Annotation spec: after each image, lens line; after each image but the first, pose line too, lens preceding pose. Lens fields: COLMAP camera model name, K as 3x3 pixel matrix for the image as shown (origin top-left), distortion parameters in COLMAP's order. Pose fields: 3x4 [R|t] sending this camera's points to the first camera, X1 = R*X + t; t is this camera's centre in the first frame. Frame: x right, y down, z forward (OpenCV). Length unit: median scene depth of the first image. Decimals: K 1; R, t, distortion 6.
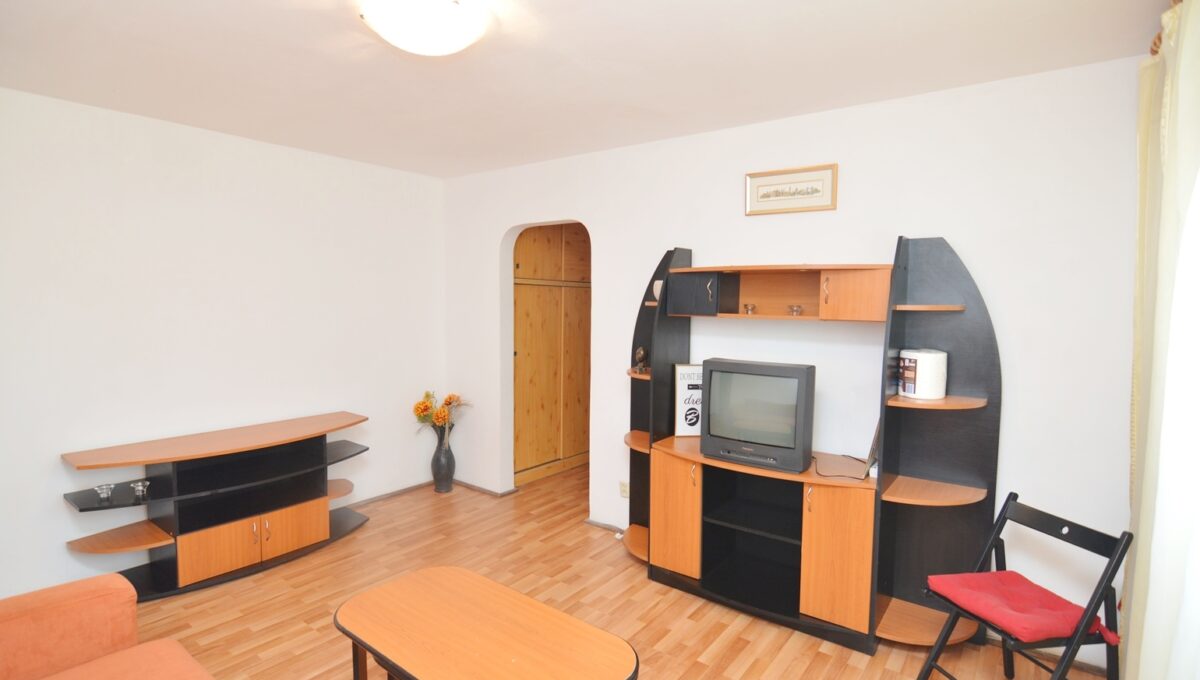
lens RADIAL K [[590.3, 0, 597.1], [0, 590.3, 339.8], [0, 0, 1]] dist [-0.004100, -0.011574]
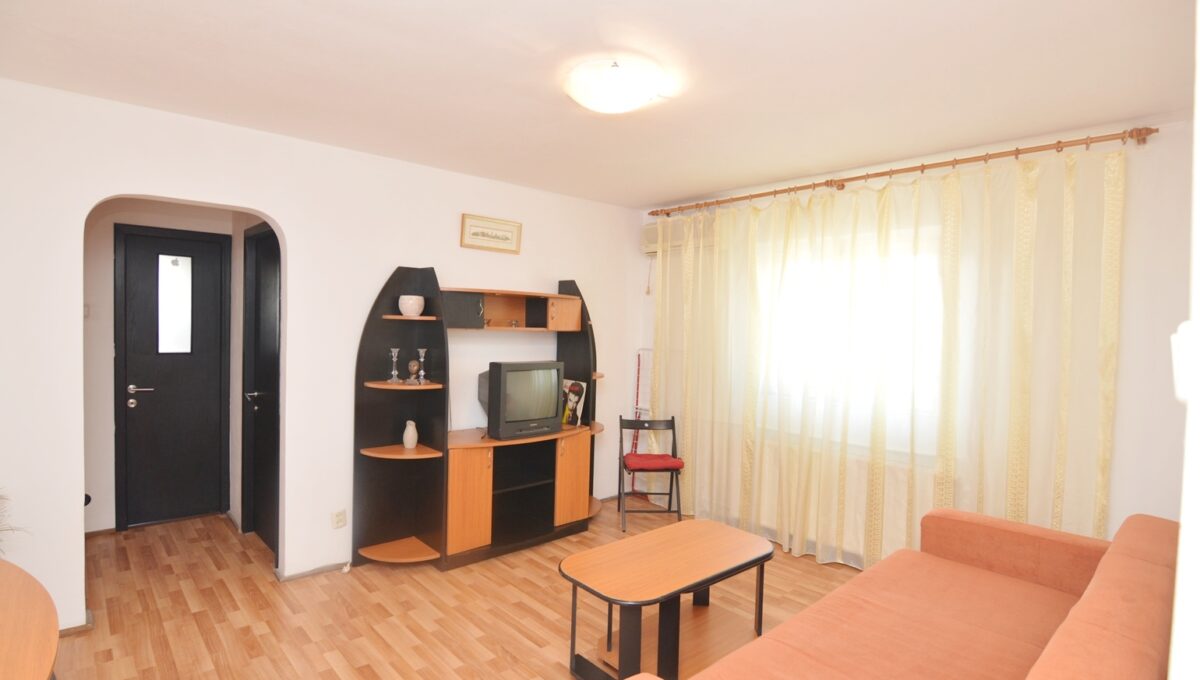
lens RADIAL K [[590.3, 0, 597.1], [0, 590.3, 339.8], [0, 0, 1]] dist [-0.004100, -0.011574]
pose [[0.182203, -0.033114, 0.982703, -0.968143], [0.044421, 0.998690, 0.025416, -0.037961], [-0.982257, 0.039022, 0.183435, 0.537112]]
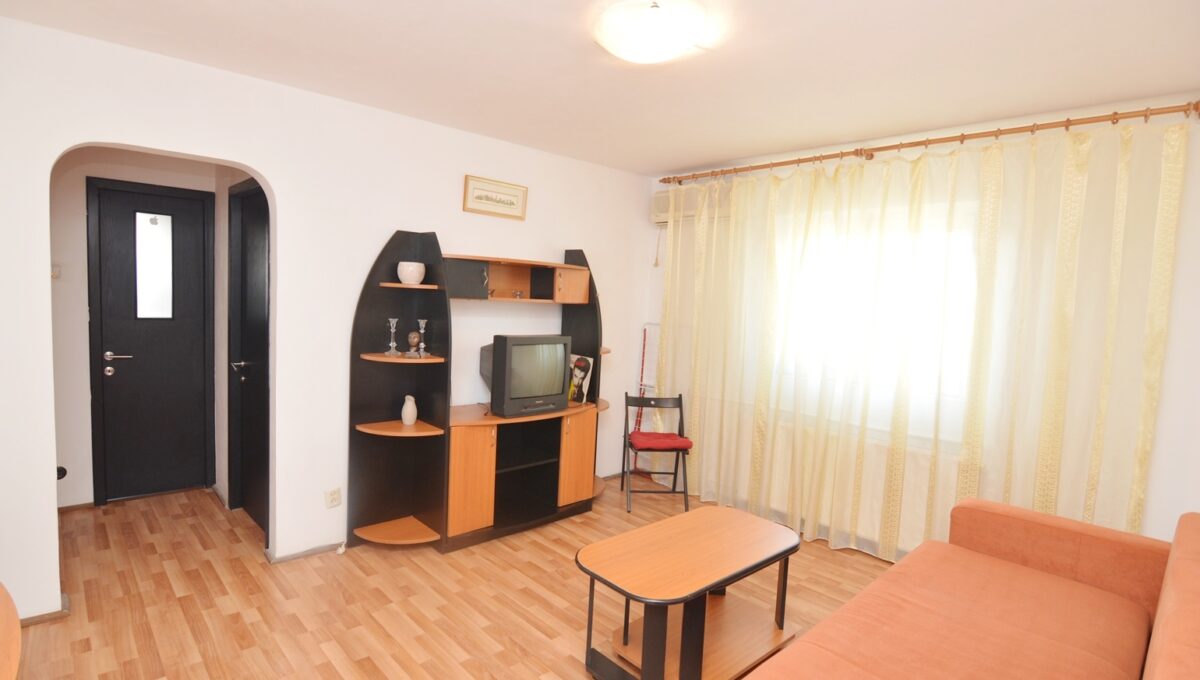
lens RADIAL K [[590.3, 0, 597.1], [0, 590.3, 339.8], [0, 0, 1]] dist [-0.004100, -0.011574]
pose [[0.162401, -0.077819, 0.983651, -0.909175], [0.022952, 0.996913, 0.075078, -0.043169], [-0.986458, 0.010384, 0.163686, 0.595282]]
